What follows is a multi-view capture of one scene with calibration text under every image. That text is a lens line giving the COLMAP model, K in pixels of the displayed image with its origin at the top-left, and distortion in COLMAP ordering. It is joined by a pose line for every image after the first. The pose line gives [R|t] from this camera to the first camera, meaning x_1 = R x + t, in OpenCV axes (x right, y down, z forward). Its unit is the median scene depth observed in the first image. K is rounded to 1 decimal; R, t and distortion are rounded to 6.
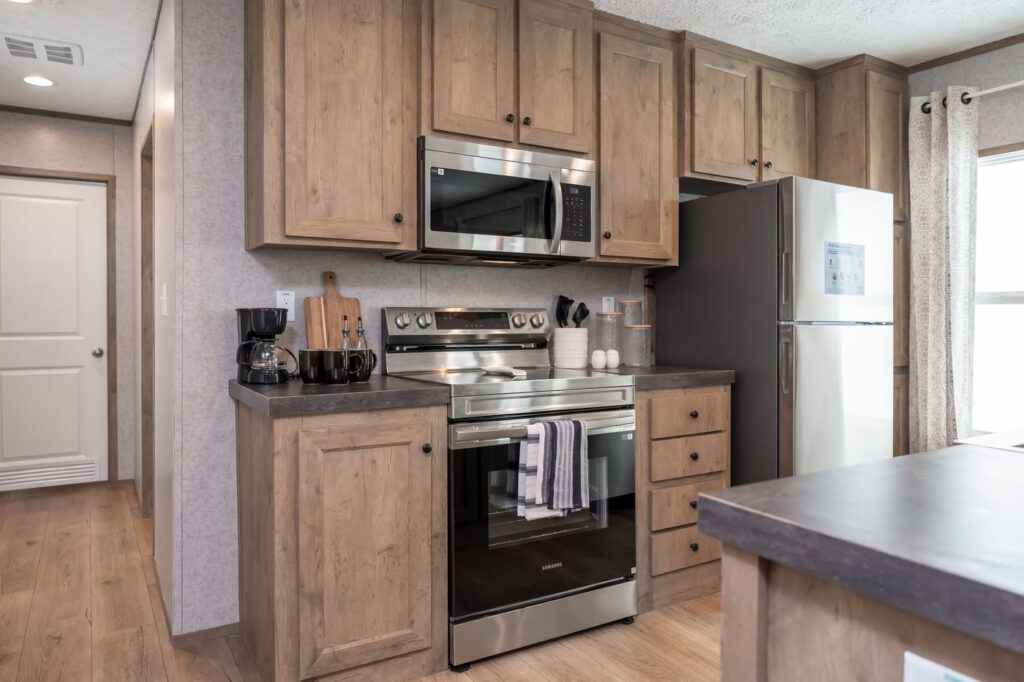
lens RADIAL K [[688.0, 0, 557.5], [0, 688.0, 320.5], [0, 0, 1]] dist [-0.000393, 0.007434]
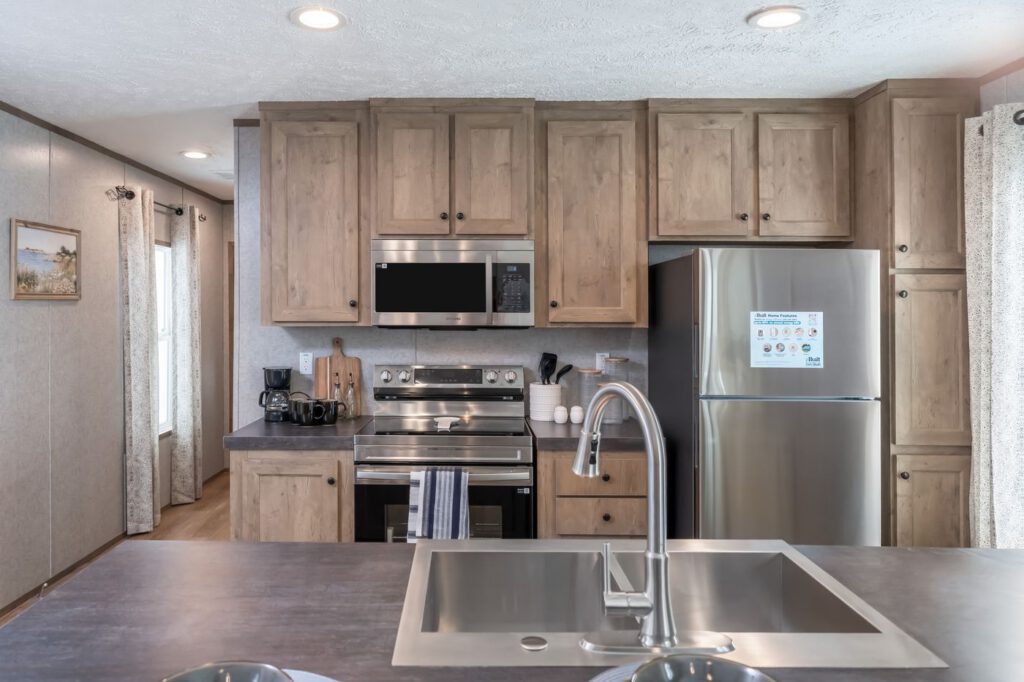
lens RADIAL K [[688.0, 0, 482.2], [0, 688.0, 325.0], [0, 0, 1]] dist [-0.000393, 0.007434]
pose [[0.847857, 0.011218, -0.530107, 0.624066], [-0.009166, 0.999937, 0.006500, -0.107560], [0.530147, -0.000652, 0.847906, 0.004267]]
